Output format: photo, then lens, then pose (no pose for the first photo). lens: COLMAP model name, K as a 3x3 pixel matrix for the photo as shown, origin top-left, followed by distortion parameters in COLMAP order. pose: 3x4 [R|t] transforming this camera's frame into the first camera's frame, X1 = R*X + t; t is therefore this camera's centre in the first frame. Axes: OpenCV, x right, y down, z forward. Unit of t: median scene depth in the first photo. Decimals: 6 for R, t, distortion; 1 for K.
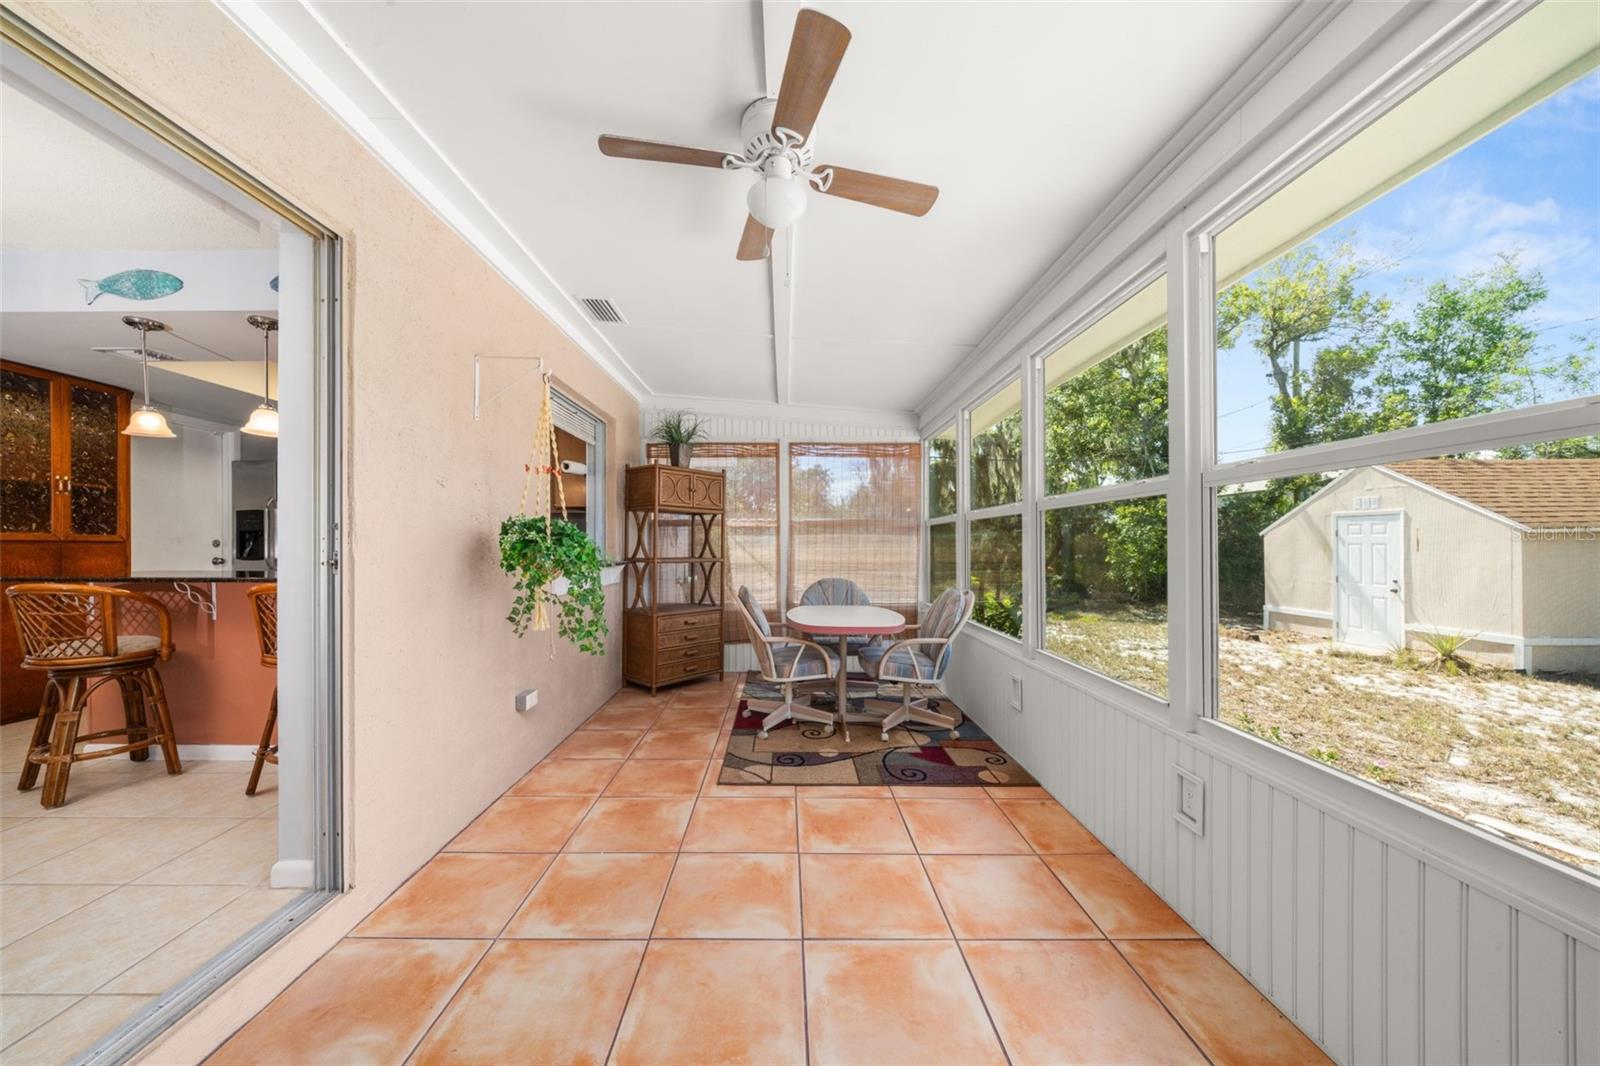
lens RADIAL K [[545.3, 0, 786.4], [0, 545.3, 542.3], [0, 0, 1]] dist [-0.005504, 0.000004]
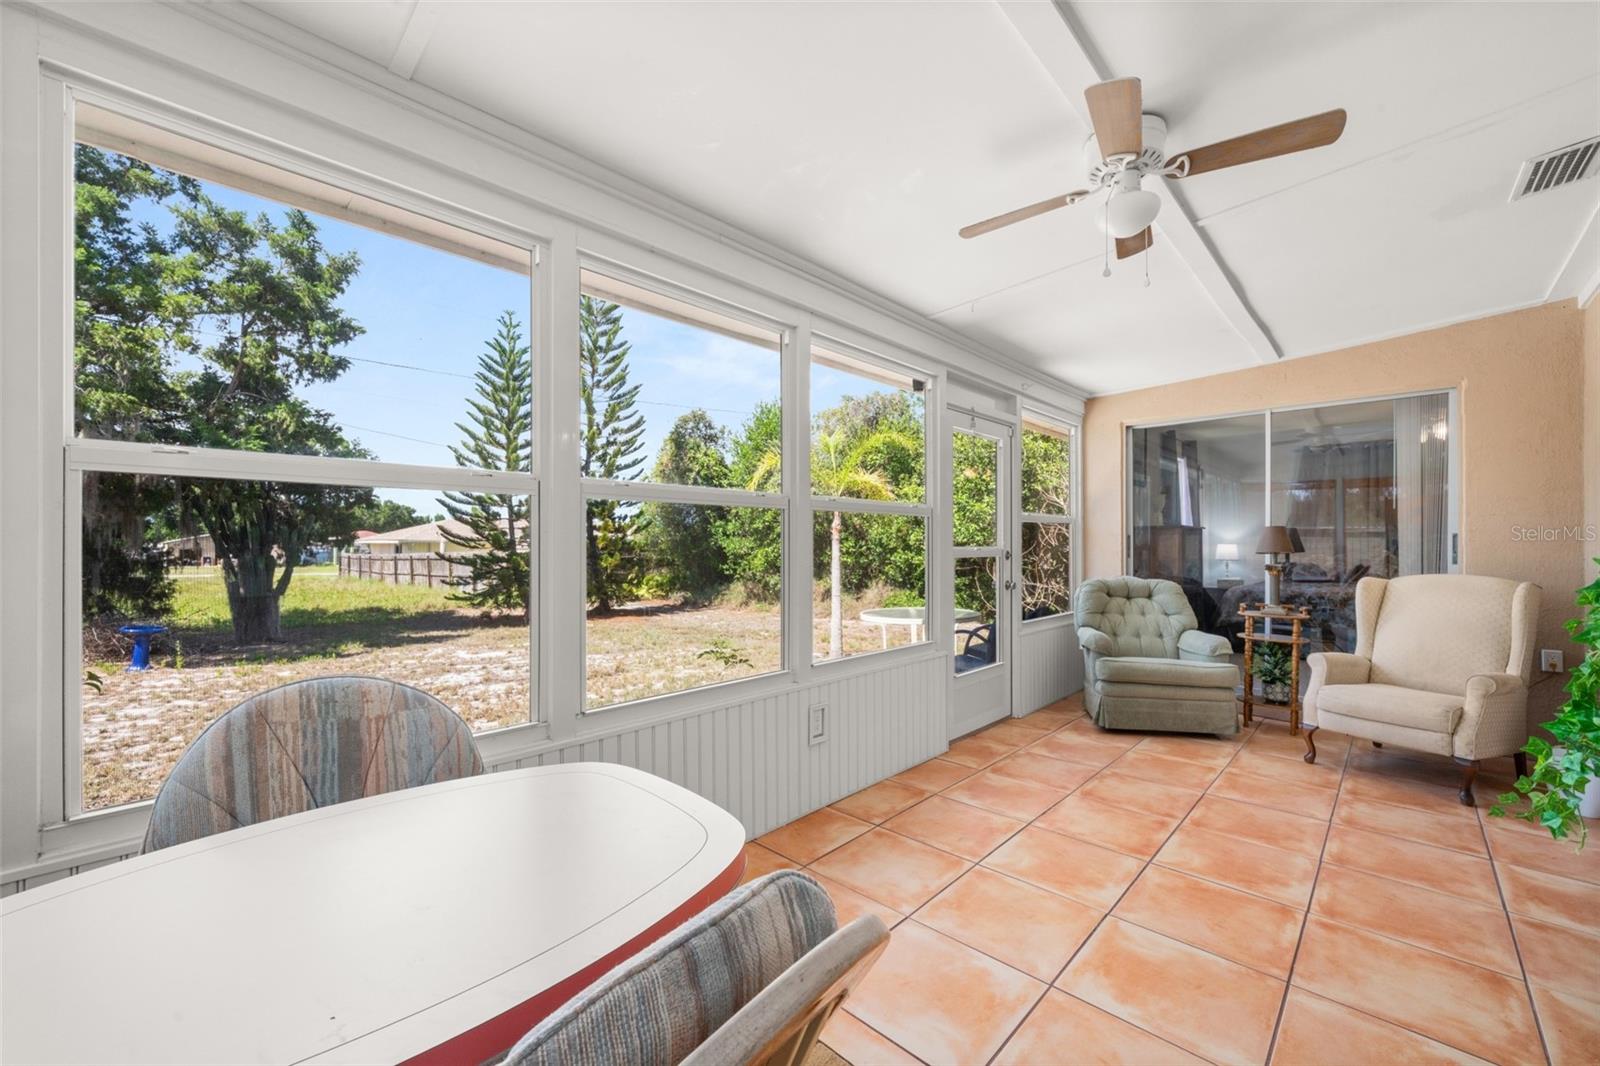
lens RADIAL K [[620.9, 0, 788.8], [0, 620.9, 546.1], [0, 0, 1]] dist [0.000063, -0.000150]
pose [[-0.708344, 0.002389, 0.705863, -0.193665], [-0.000760, 0.999991, -0.004146, 0.002231], [-0.705867, -0.003473, -0.708336, 1.141273]]
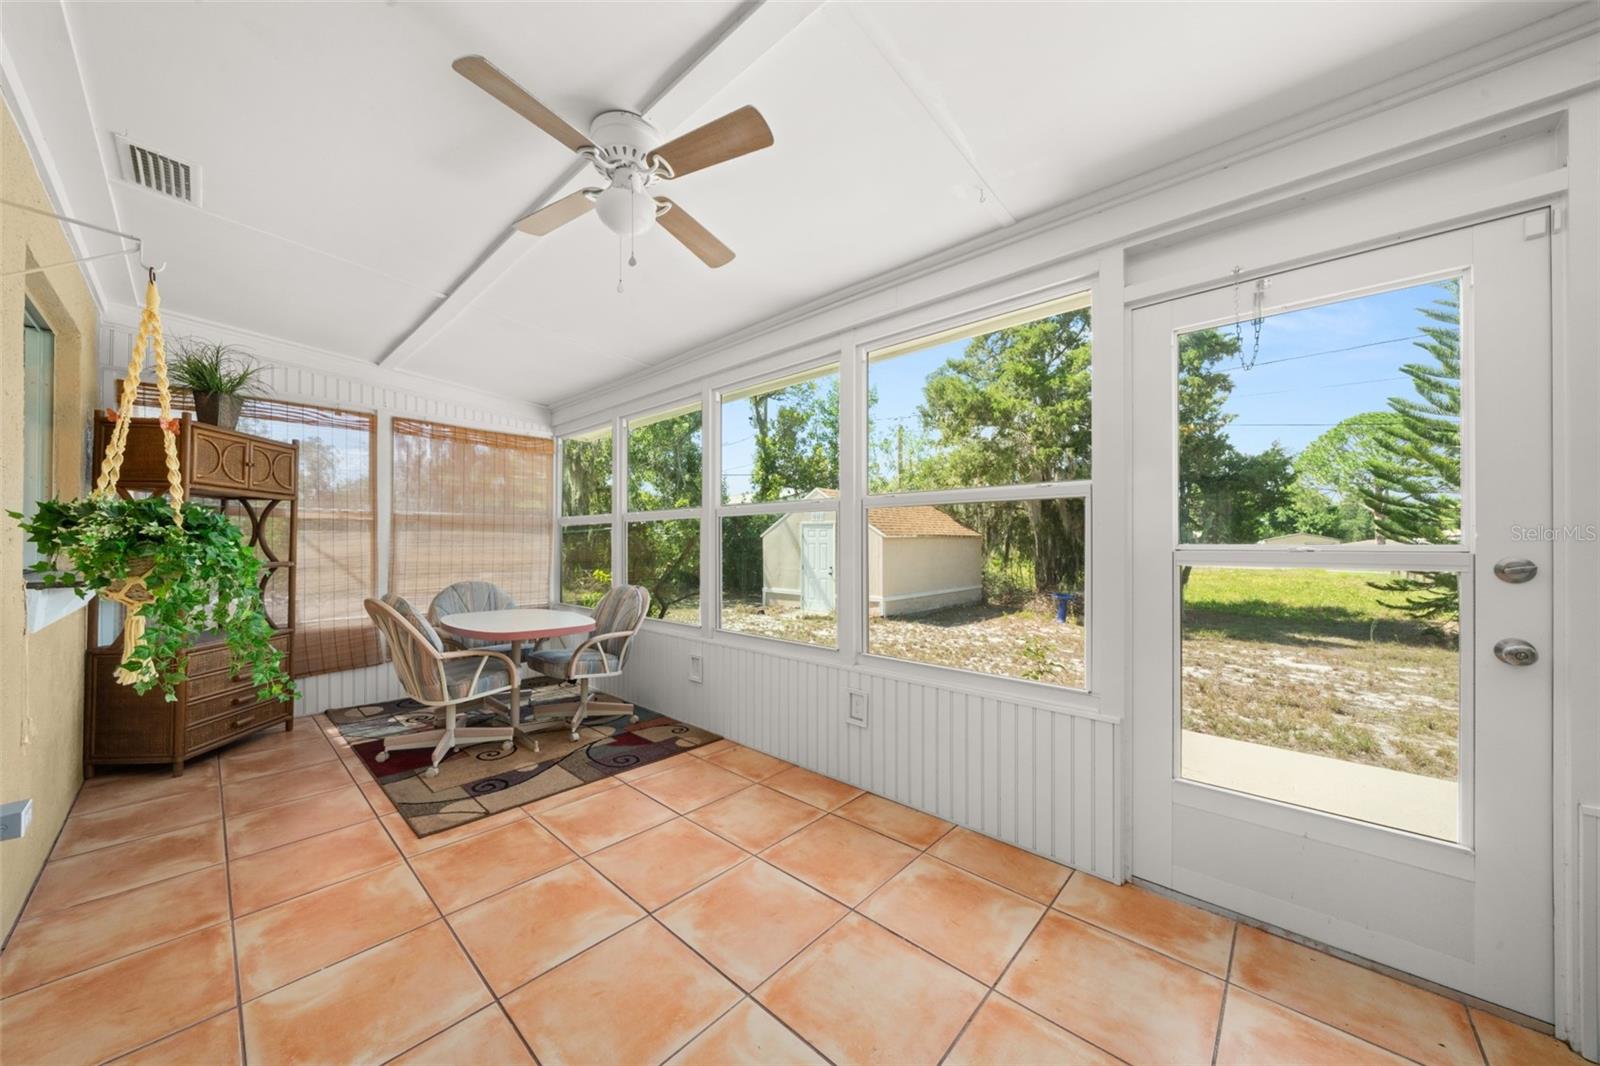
lens RADIAL K [[547.5, 0, 784.1], [0, 547.5, 539.6], [0, 0, 1]] dist [-0.005853, -0.000049]
pose [[0.684817, 0.007537, 0.728676, -0.282764], [-0.005698, 0.999971, -0.004988, -0.000346], [-0.728693, -0.000736, 0.684840, 0.036849]]
